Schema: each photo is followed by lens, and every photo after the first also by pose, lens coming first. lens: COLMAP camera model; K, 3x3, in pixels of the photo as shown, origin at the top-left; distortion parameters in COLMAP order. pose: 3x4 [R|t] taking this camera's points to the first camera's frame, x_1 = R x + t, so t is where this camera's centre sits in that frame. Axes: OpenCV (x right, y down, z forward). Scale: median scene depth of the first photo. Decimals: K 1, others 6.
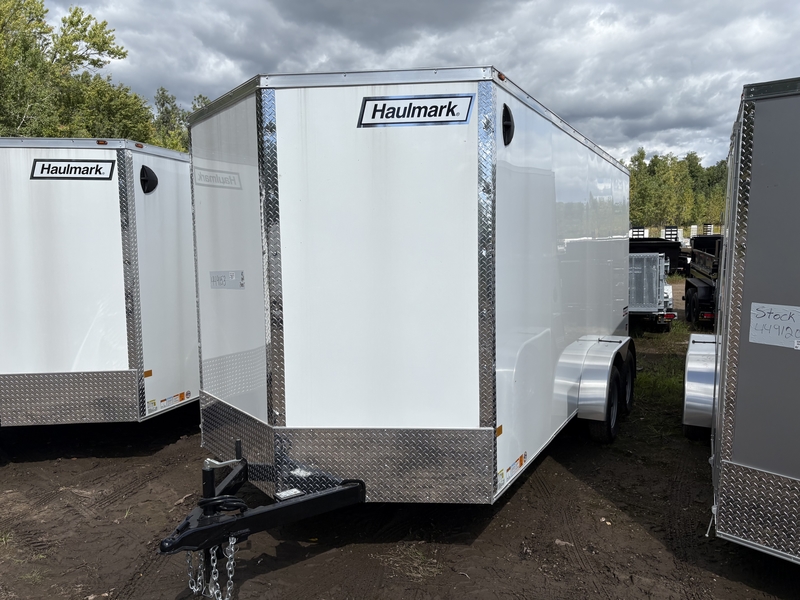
lens RADIAL K [[585.7, 0, 400.9], [0, 585.7, 304.2], [0, 0, 1]] dist [-0.019167, -0.004813]
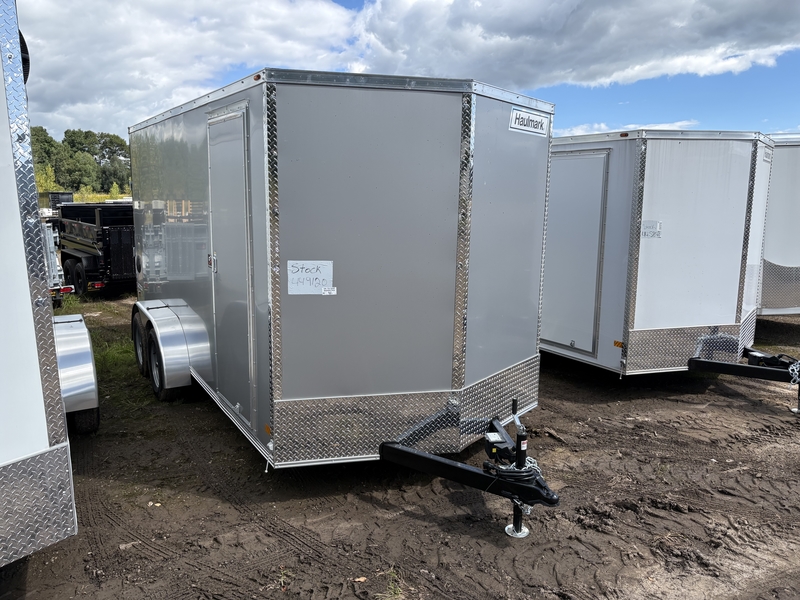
lens RADIAL K [[585.7, 0, 397.6], [0, 585.7, 297.4], [0, 0, 1]] dist [-0.019167, -0.004813]
pose [[0.492446, -0.128387, 0.860822, -0.242521], [0.094401, 0.991104, 0.093815, -0.014549], [-0.865208, 0.035063, 0.500185, 0.179099]]
